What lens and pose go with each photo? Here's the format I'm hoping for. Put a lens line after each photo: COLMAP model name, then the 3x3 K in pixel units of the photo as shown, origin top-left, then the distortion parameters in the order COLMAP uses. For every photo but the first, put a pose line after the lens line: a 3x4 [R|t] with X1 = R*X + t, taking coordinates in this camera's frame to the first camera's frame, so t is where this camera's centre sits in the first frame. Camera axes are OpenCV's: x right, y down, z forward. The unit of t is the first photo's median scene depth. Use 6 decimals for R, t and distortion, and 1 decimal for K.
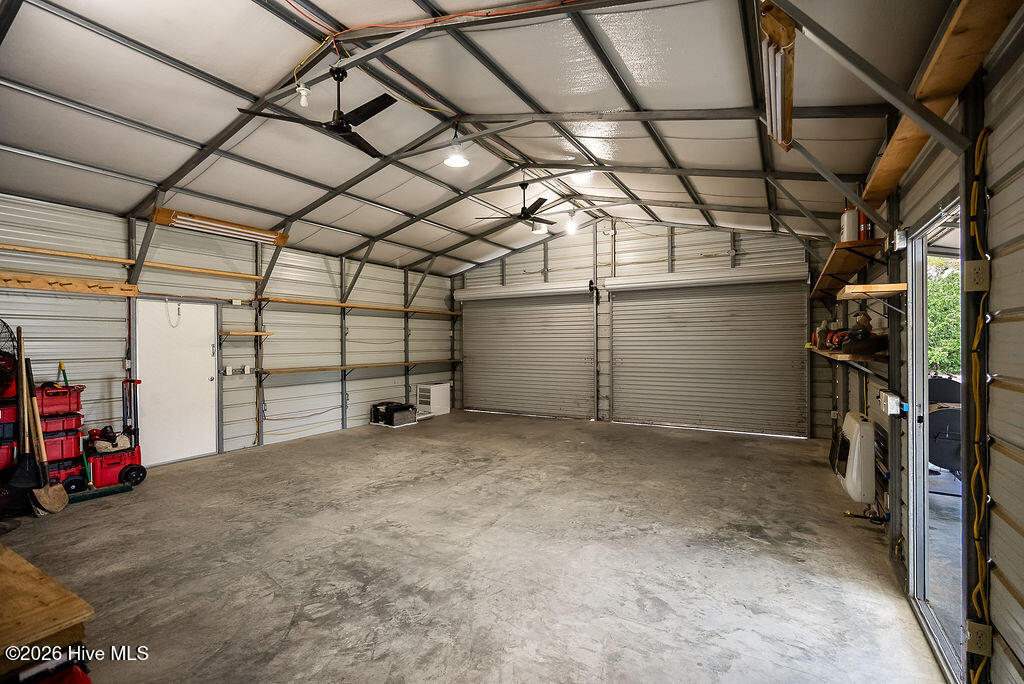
lens RADIAL K [[455.5, 0, 512.0], [0, 455.5, 342.0], [0, 0, 1]] dist [-0.001773, -0.000627]
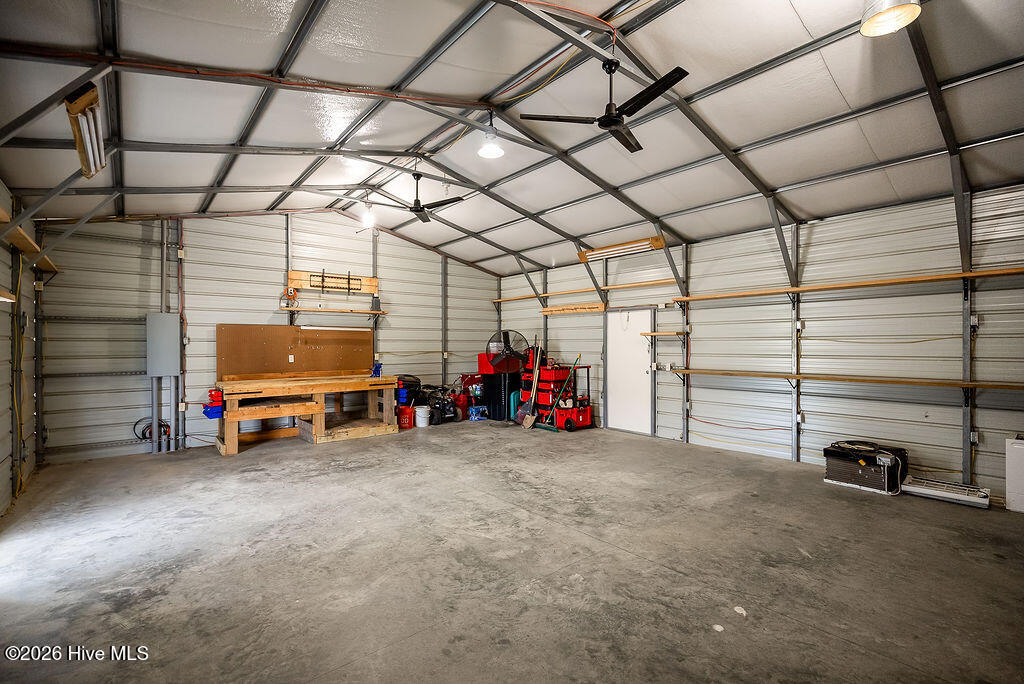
lens RADIAL K [[455.5, 0, 512.0], [0, 455.5, 342.0], [0, 0, 1]] dist [-0.001773, -0.000627]
pose [[-0.322040, 0.003946, -0.946718, 0.747124], [0.007992, 0.999967, 0.001450, -0.003541], [0.946692, -0.007099, -0.322061, 1.334453]]
